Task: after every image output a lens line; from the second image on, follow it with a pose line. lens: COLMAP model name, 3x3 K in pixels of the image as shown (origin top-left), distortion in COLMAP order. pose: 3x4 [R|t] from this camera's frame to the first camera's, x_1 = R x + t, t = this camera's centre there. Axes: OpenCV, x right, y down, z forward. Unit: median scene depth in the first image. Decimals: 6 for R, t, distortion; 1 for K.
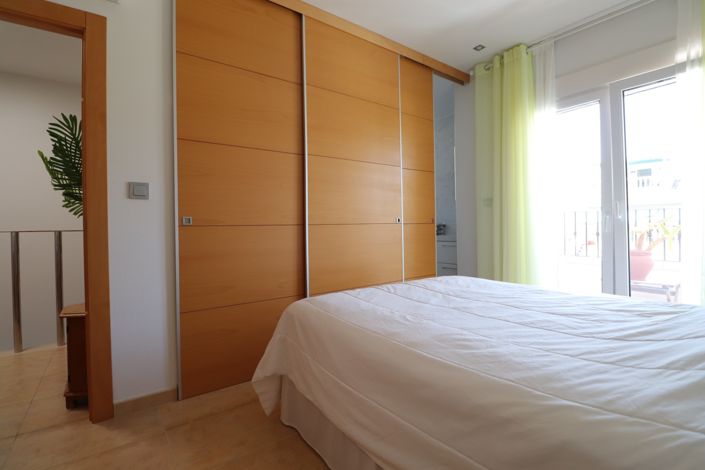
lens RADIAL K [[331.2, 0, 354.6], [0, 331.2, 225.5], [0, 0, 1]] dist [-0.002284, -0.000755]
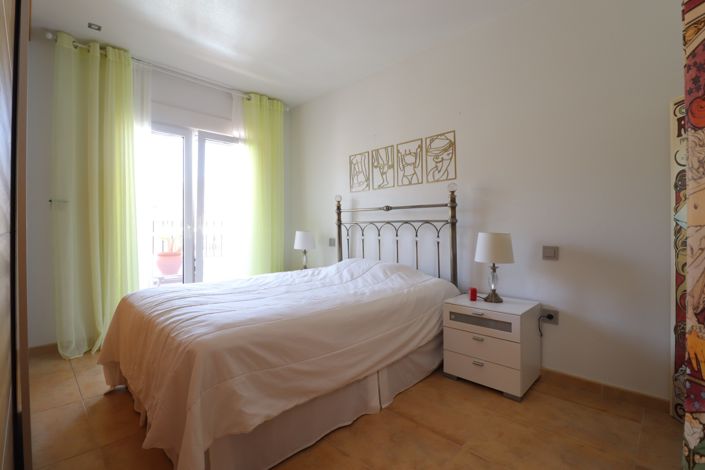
lens RADIAL K [[331.2, 0, 354.6], [0, 331.2, 225.5], [0, 0, 1]] dist [-0.002284, -0.000755]
pose [[-0.156827, 0.013472, 0.987534, -0.599250], [0.002186, 0.999909, -0.013294, -0.008984], [-0.987624, 0.000074, -0.156842, 0.494544]]
